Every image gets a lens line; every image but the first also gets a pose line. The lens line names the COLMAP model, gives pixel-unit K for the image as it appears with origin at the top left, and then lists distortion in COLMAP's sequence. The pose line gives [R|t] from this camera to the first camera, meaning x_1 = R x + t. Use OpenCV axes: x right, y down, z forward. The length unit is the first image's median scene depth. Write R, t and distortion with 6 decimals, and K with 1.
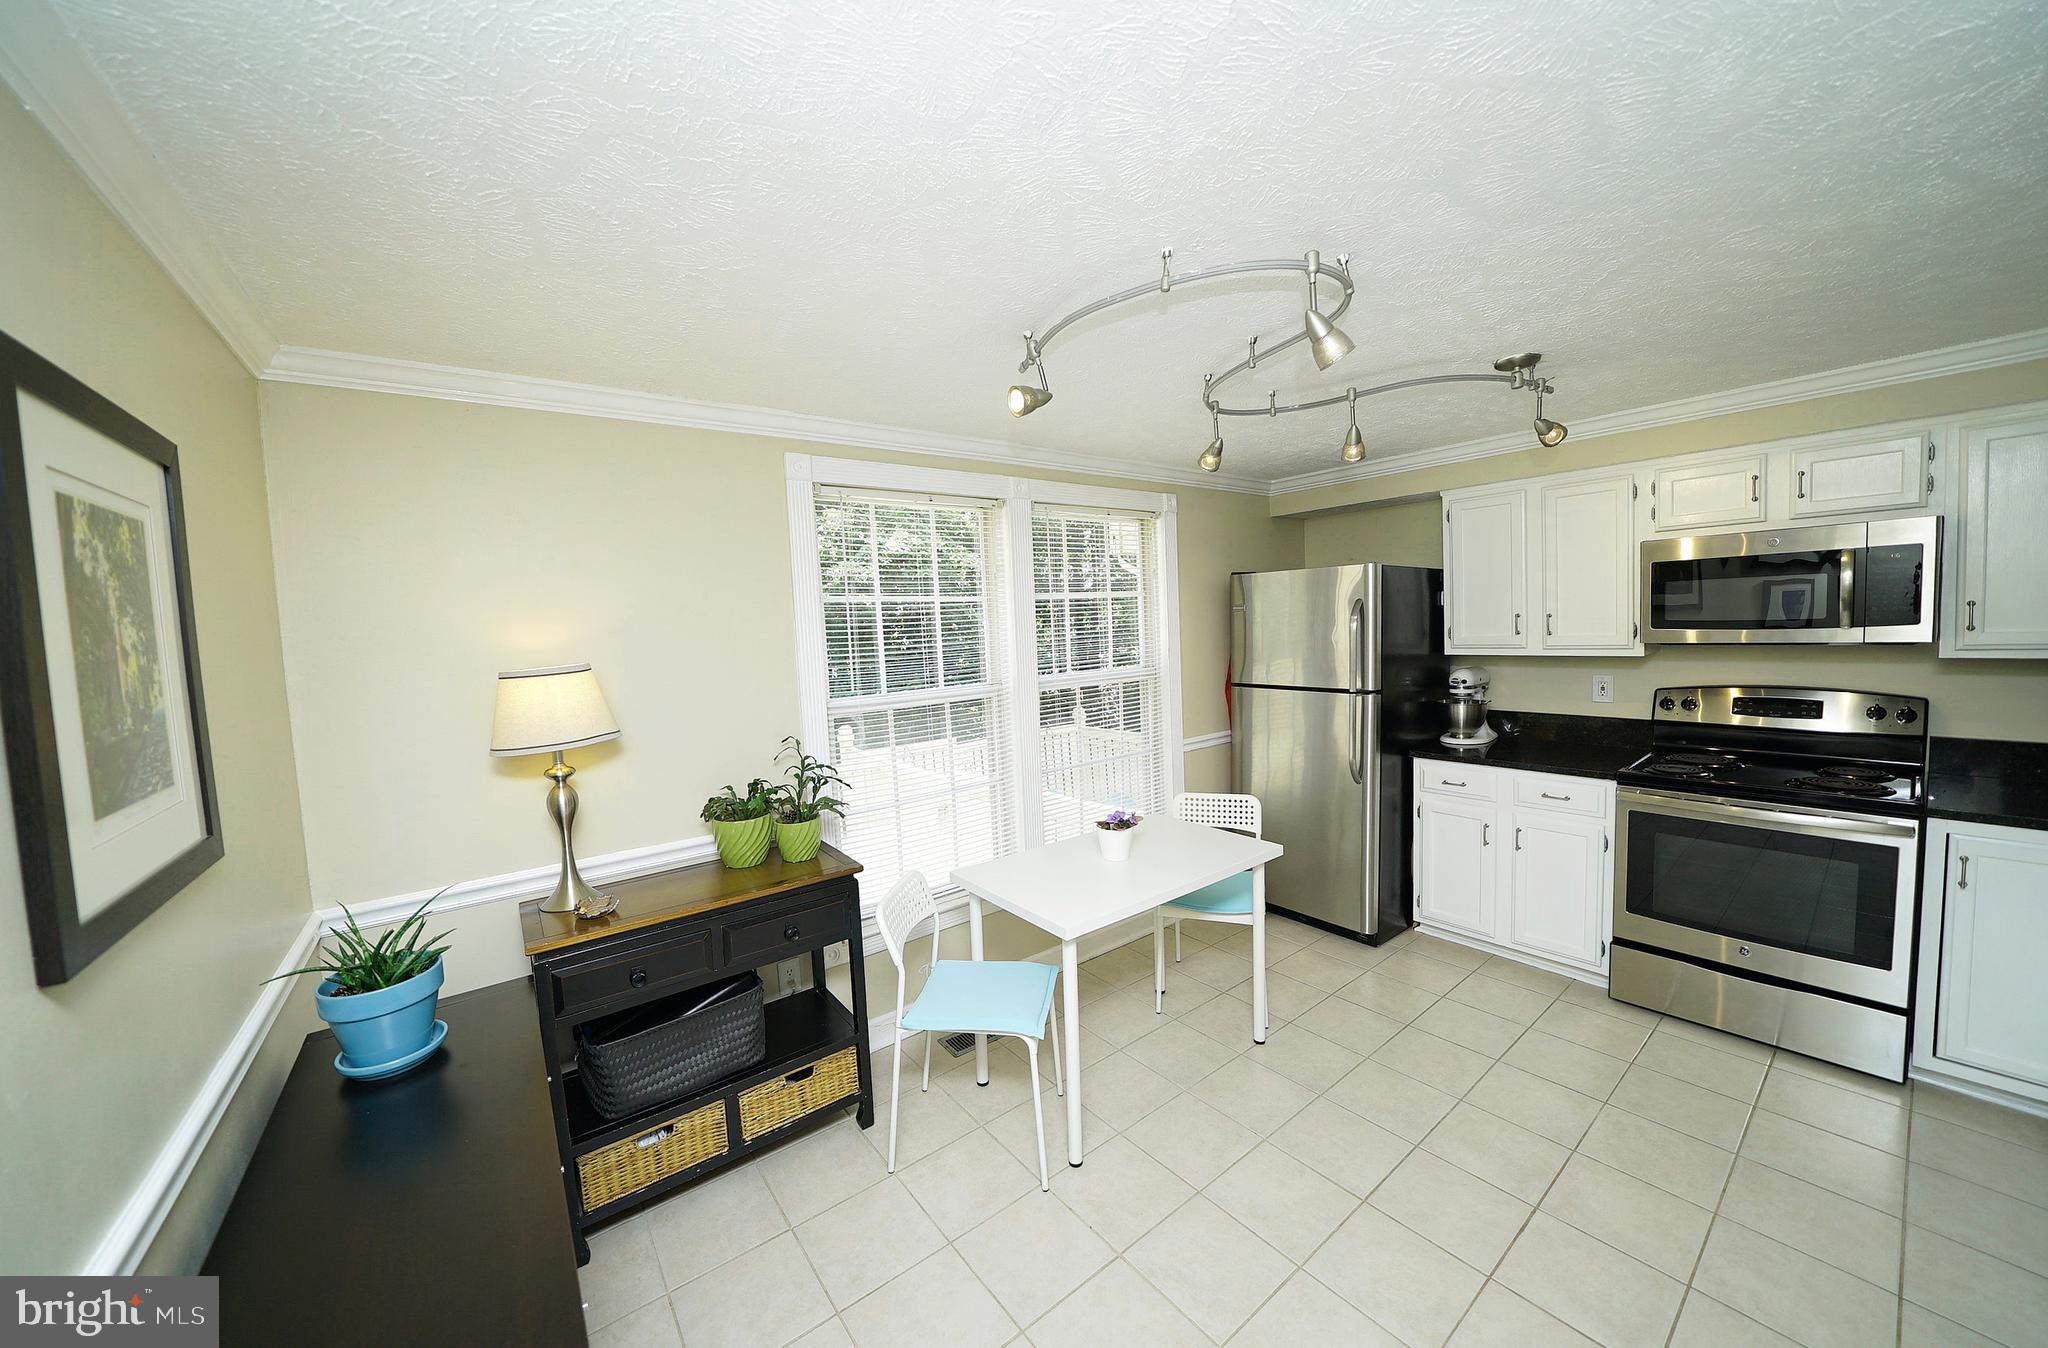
lens RADIAL K [[717.1, 0, 1028.0], [0, 717.1, 674.2], [0, 0, 1]] dist [-0.021947, 0.000027]
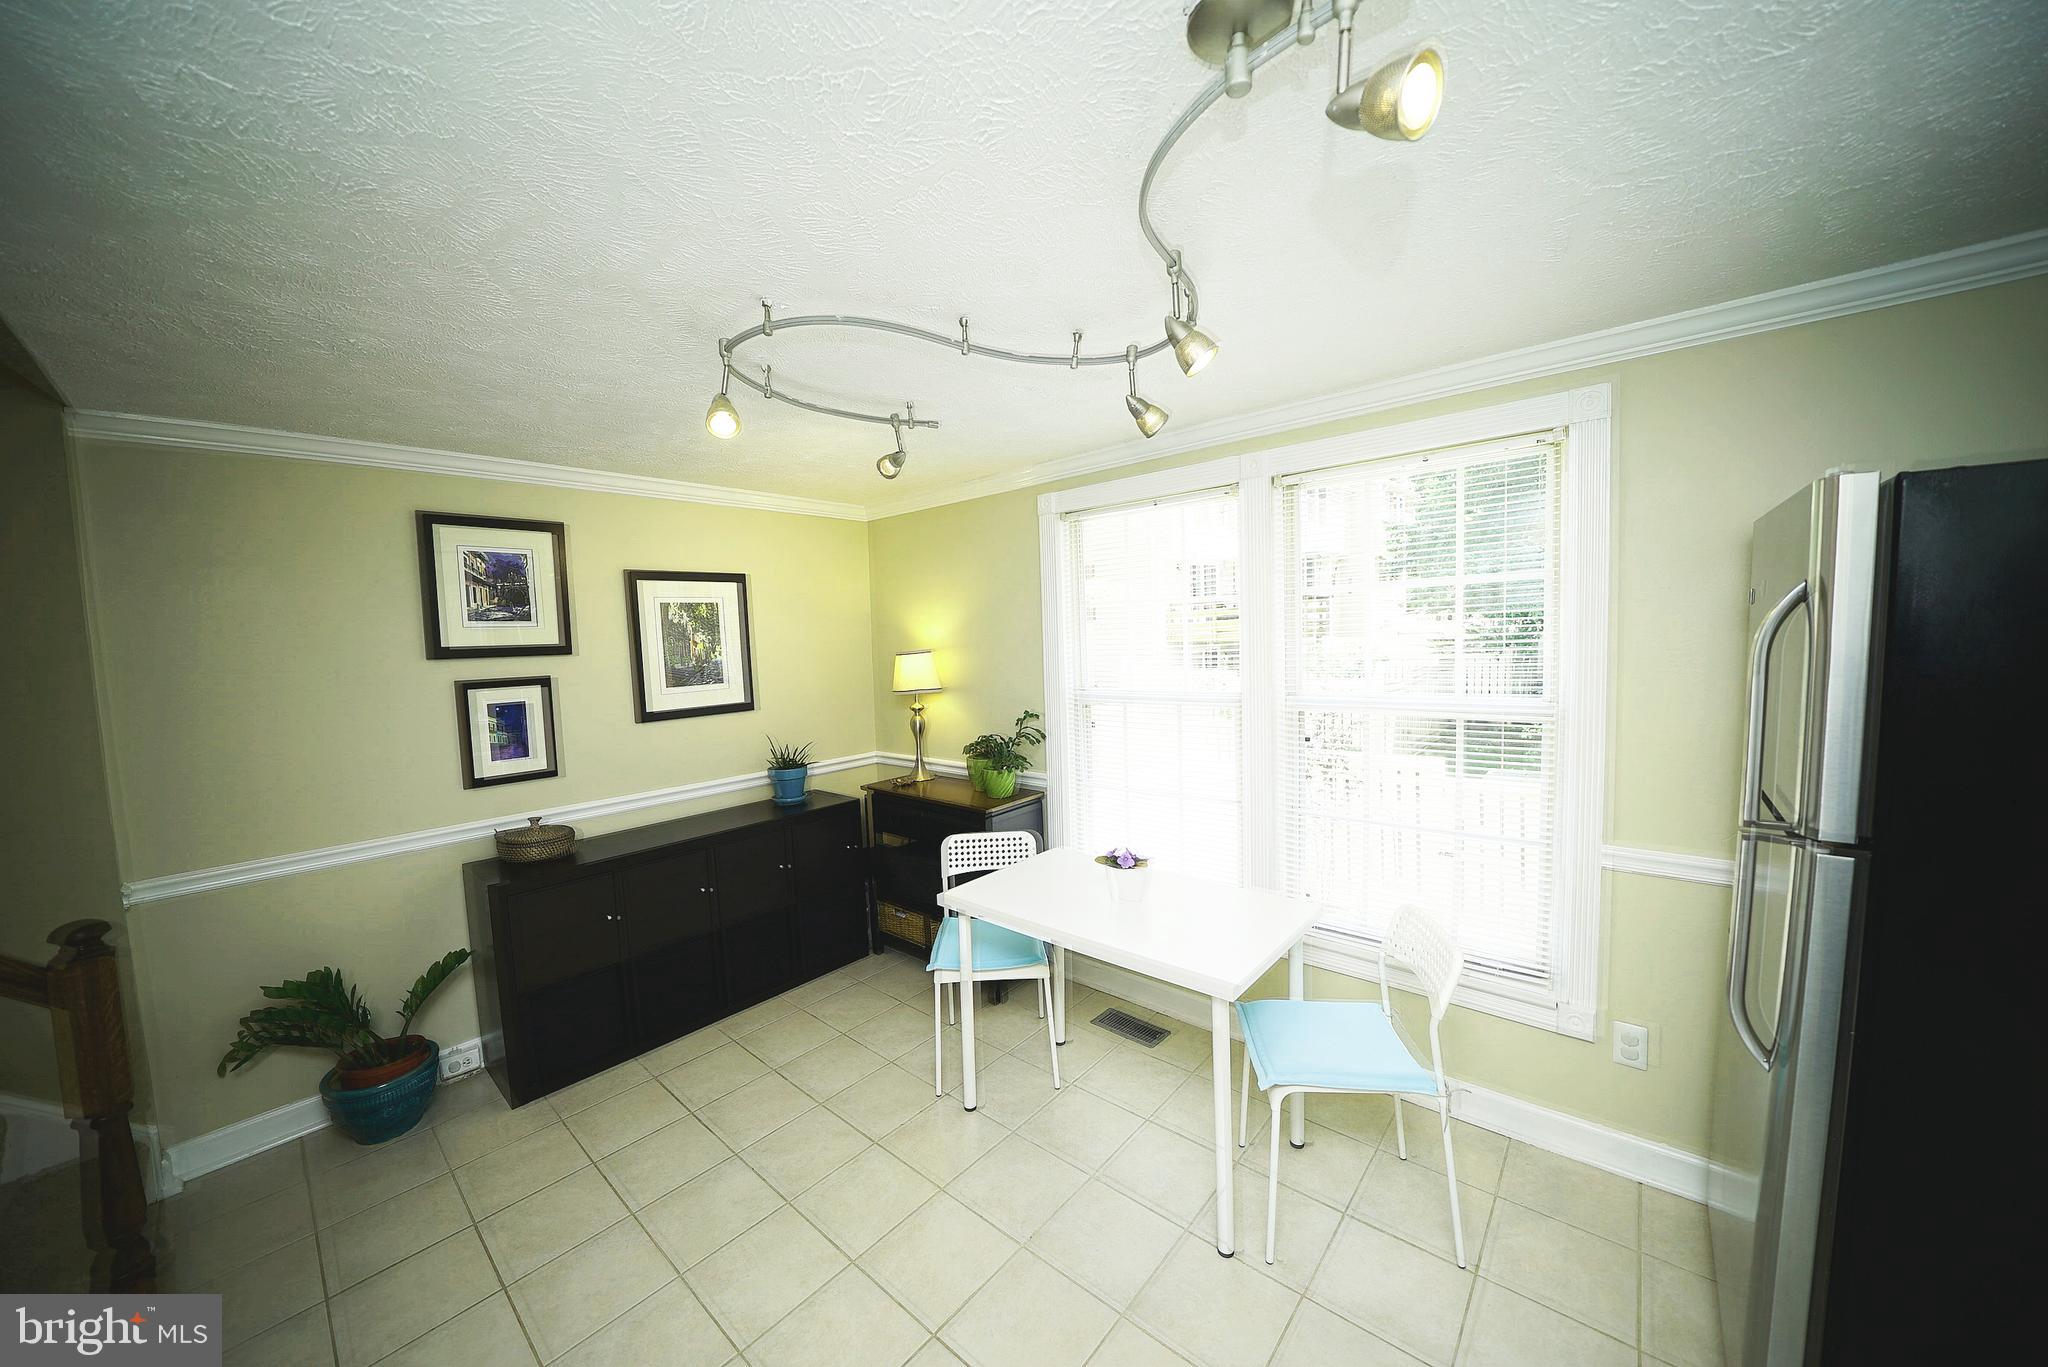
lens RADIAL K [[710.1, 0, 1025.3], [0, 710.1, 685.4], [0, 0, 1]] dist [-0.025236, 0.002582]
pose [[0.202644, 0.106371, -0.973458, 0.876863], [-0.042127, 0.994109, 0.099858, -0.083777], [0.978346, 0.020773, 0.205932, 0.649485]]
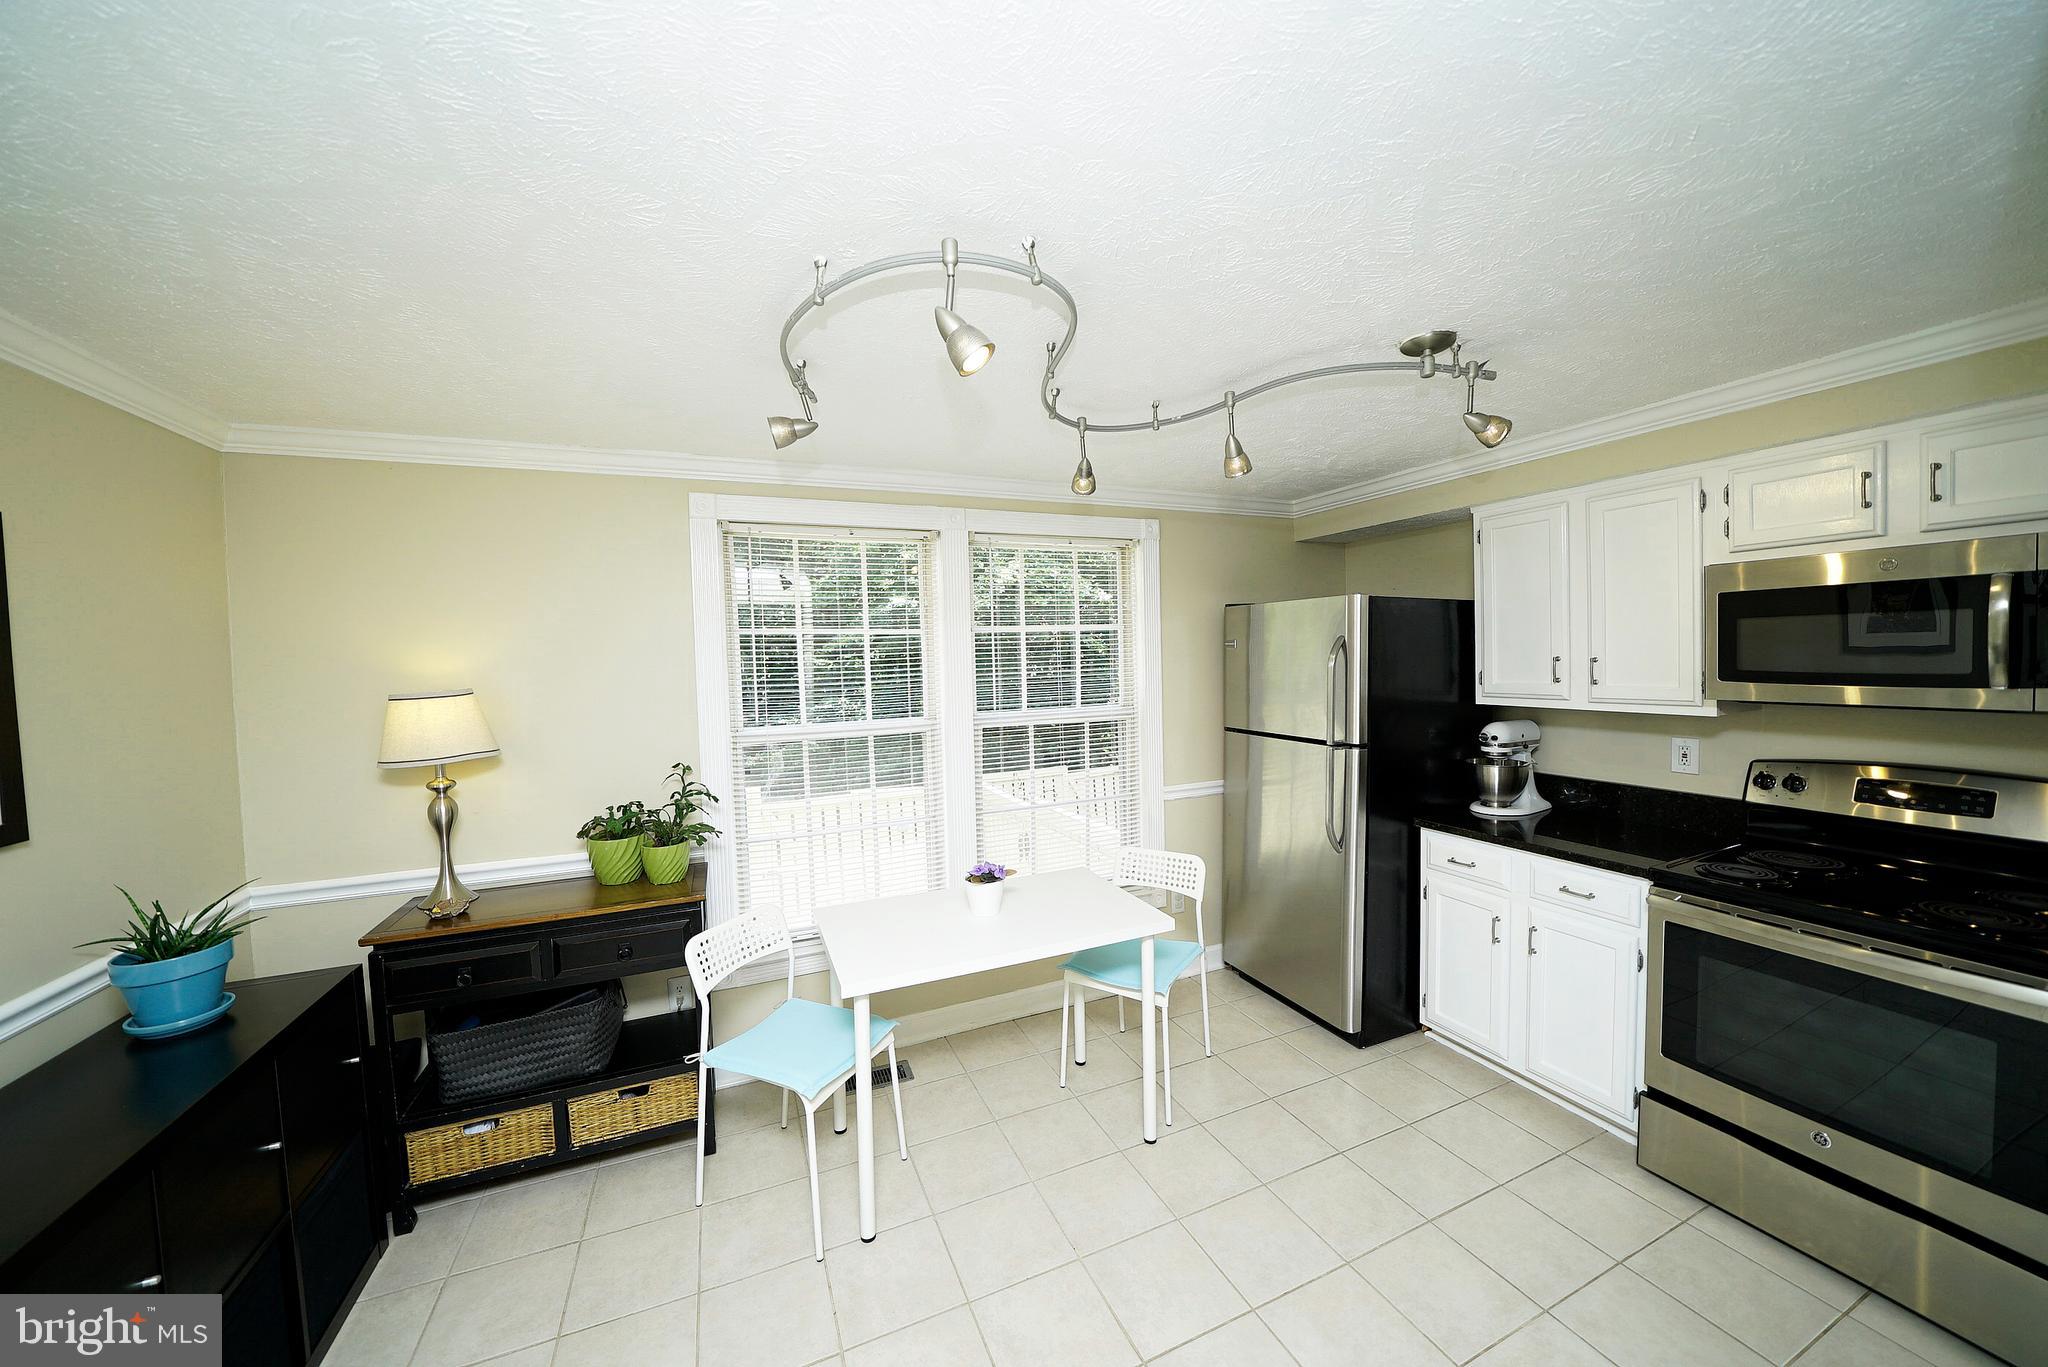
lens RADIAL K [[710.1, 0, 1025.3], [0, 710.1, 685.4], [0, 0, 1]] dist [-0.025236, 0.002582]
pose [[0.969232, 0.028707, -0.244468, 0.367906], [-0.033743, 0.999295, -0.016436, -0.023715], [0.243823, 0.024179, 0.969518, 0.108362]]
